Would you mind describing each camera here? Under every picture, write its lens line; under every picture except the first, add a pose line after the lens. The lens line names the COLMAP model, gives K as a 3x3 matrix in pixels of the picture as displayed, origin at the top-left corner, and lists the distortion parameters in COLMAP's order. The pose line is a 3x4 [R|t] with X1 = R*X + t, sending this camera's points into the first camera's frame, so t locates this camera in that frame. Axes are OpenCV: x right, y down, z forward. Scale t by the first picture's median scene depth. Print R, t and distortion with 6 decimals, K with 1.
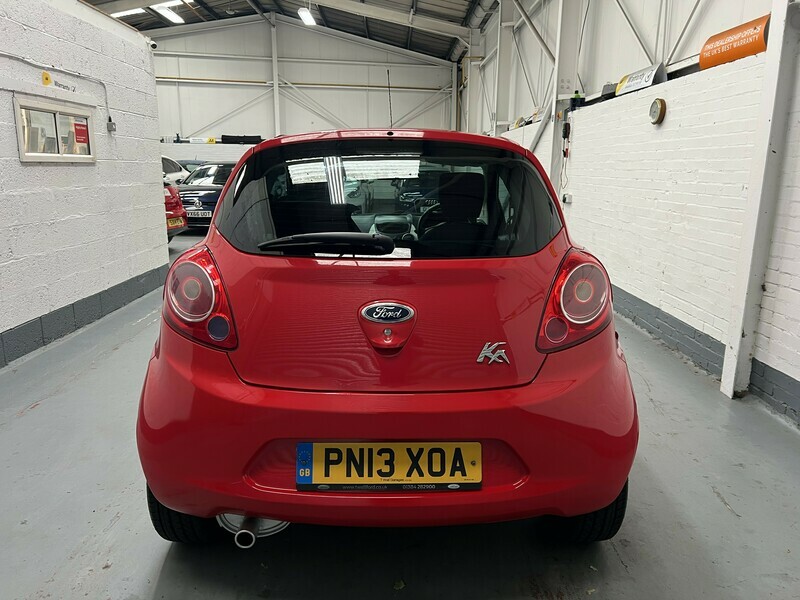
lens RADIAL K [[617.3, 0, 399.0], [0, 617.3, 303.5], [0, 0, 1]] dist [0.040246, -0.063232]
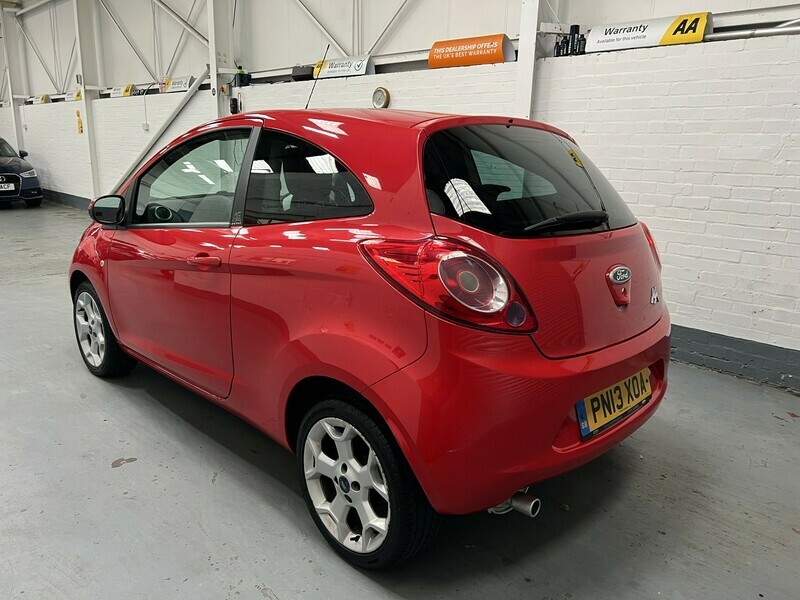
lens RADIAL K [[617.3, 0, 400.0], [0, 617.3, 301.3], [0, 0, 1]] dist [0.040246, -0.063232]
pose [[0.702002, -0.153328, 0.695474, -1.127540], [0.126141, 0.987879, 0.090468, -0.093739], [-0.700915, 0.024219, 0.712833, 0.420478]]
